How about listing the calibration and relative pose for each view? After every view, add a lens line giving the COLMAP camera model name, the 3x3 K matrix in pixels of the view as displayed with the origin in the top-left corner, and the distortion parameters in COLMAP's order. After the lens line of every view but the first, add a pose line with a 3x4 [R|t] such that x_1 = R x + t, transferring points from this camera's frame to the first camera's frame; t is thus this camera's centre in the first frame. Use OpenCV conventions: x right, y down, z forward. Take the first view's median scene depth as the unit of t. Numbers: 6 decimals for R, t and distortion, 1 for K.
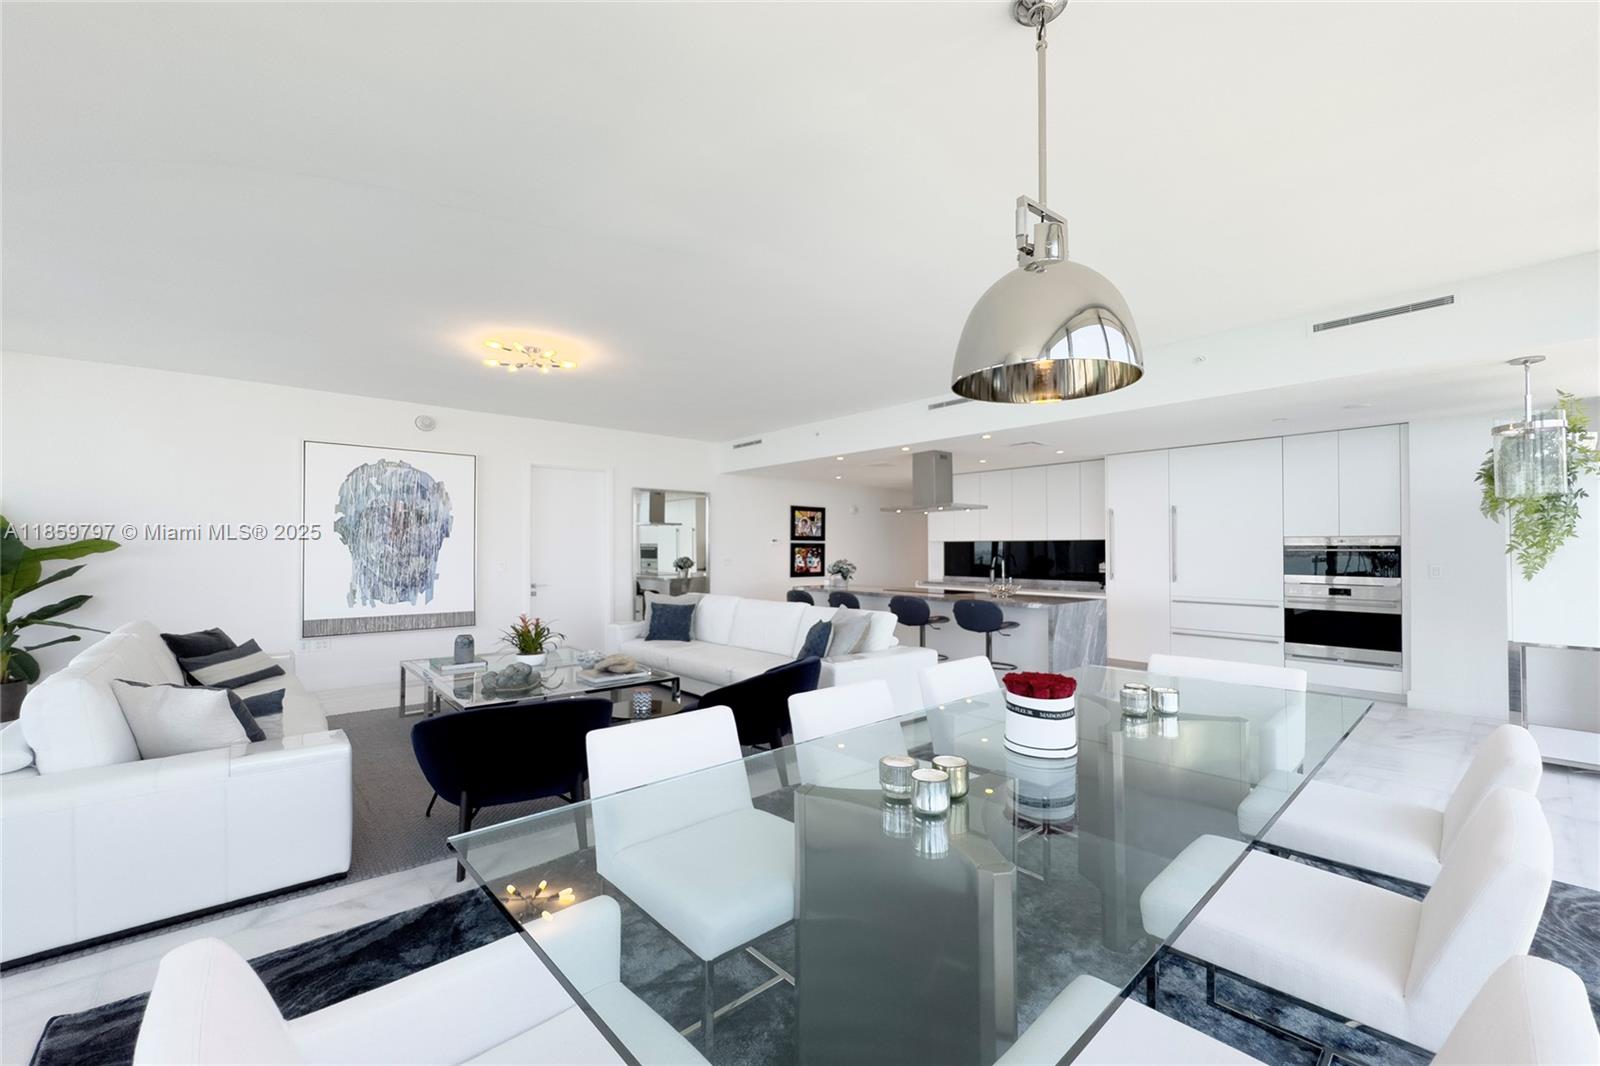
lens RADIAL K [[642.9, 0, 798.9], [0, 642.9, 557.3], [0, 0, 1]] dist [-0.002169, -0.000116]
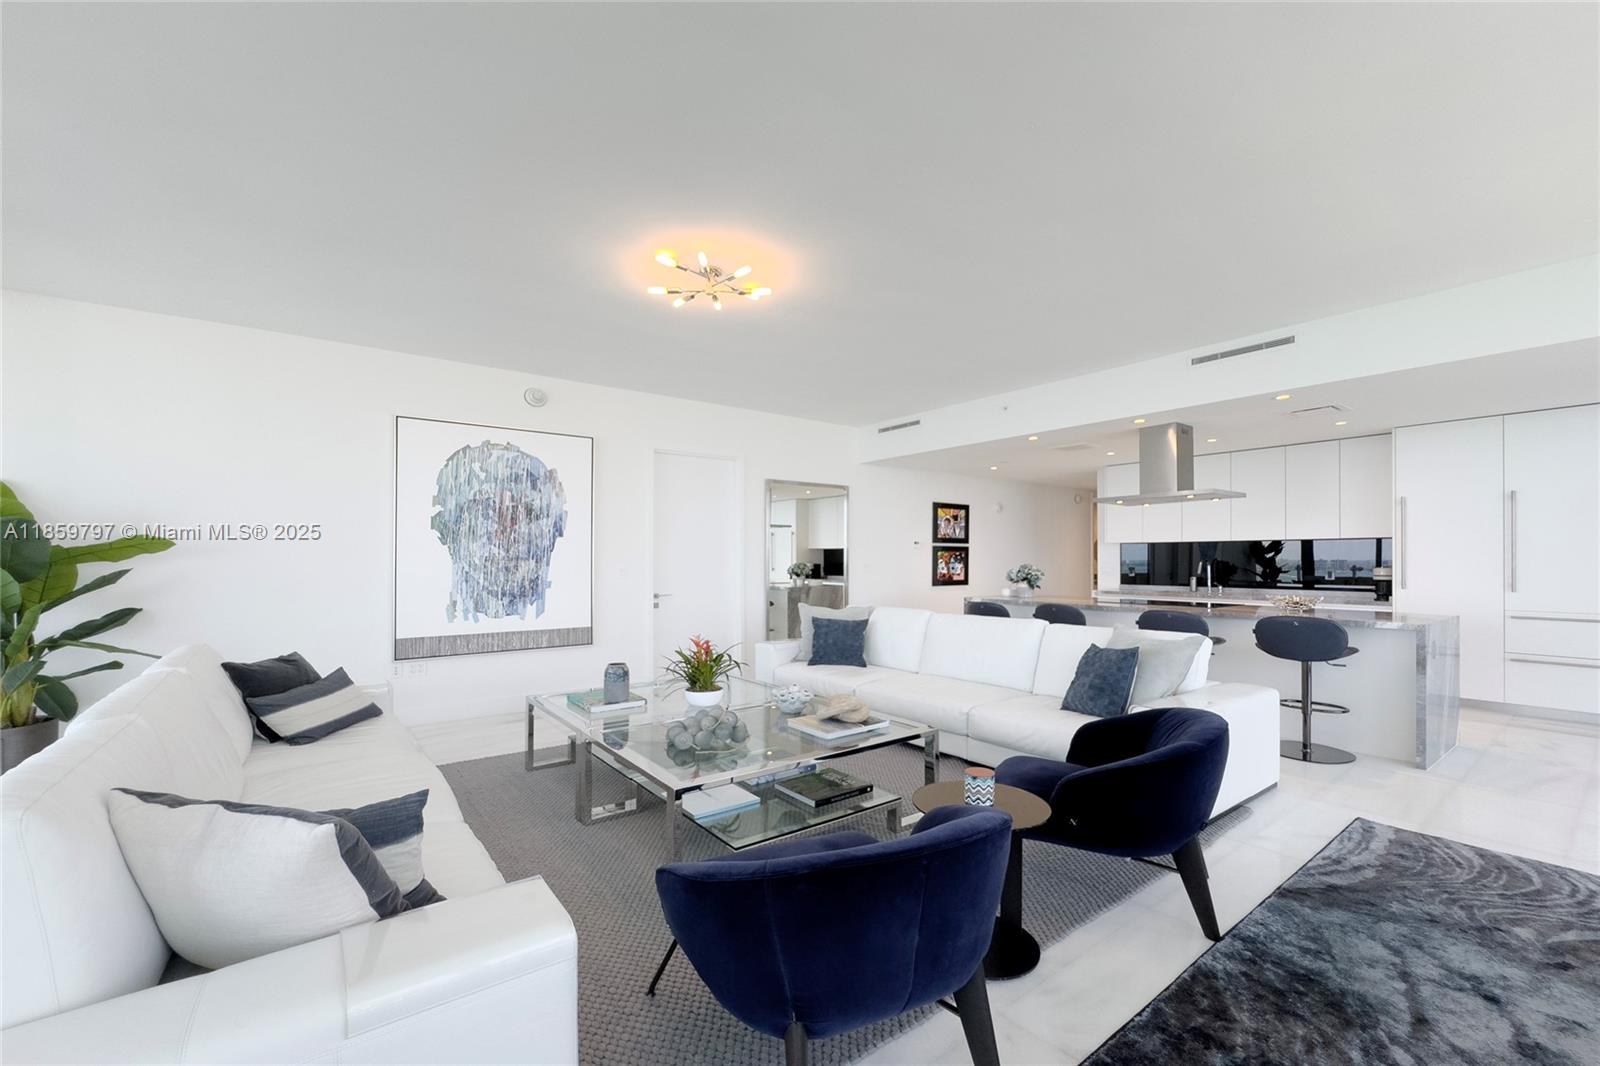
lens RADIAL K [[642.9, 0, 809.6], [0, 642.9, 564.8], [0, 0, 1]] dist [-0.002169, -0.000116]
pose [[0.998610, -0.001278, -0.052696, -0.201423], [0.001131, 0.999995, -0.002816, 0.007964], [0.052700, 0.002753, 0.998607, 0.212949]]
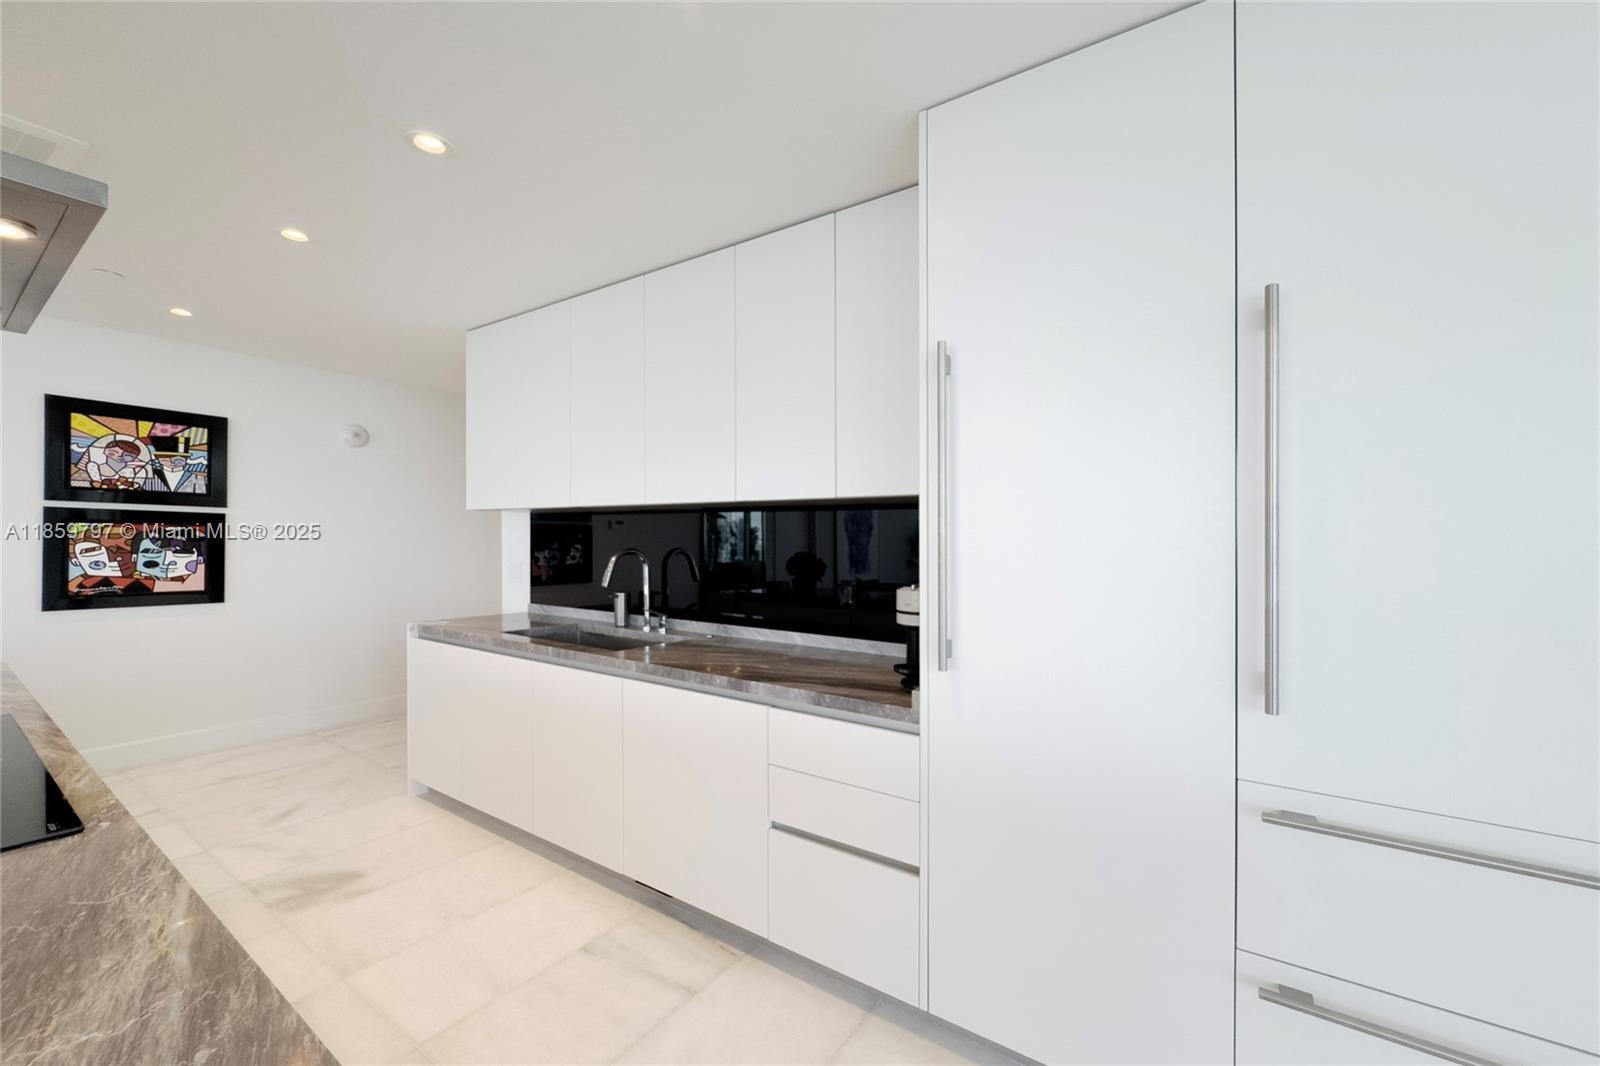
lens RADIAL K [[642.9, 0, 813.3], [0, 642.9, 534.3], [0, 0, 1]] dist [-0.002169, -0.000116]
pose [[0.960495, 0.012804, 0.278002, 0.420581], [-0.007055, 0.999740, -0.021672, -0.006496], [-0.278207, 0.018854, 0.960336, 0.881180]]
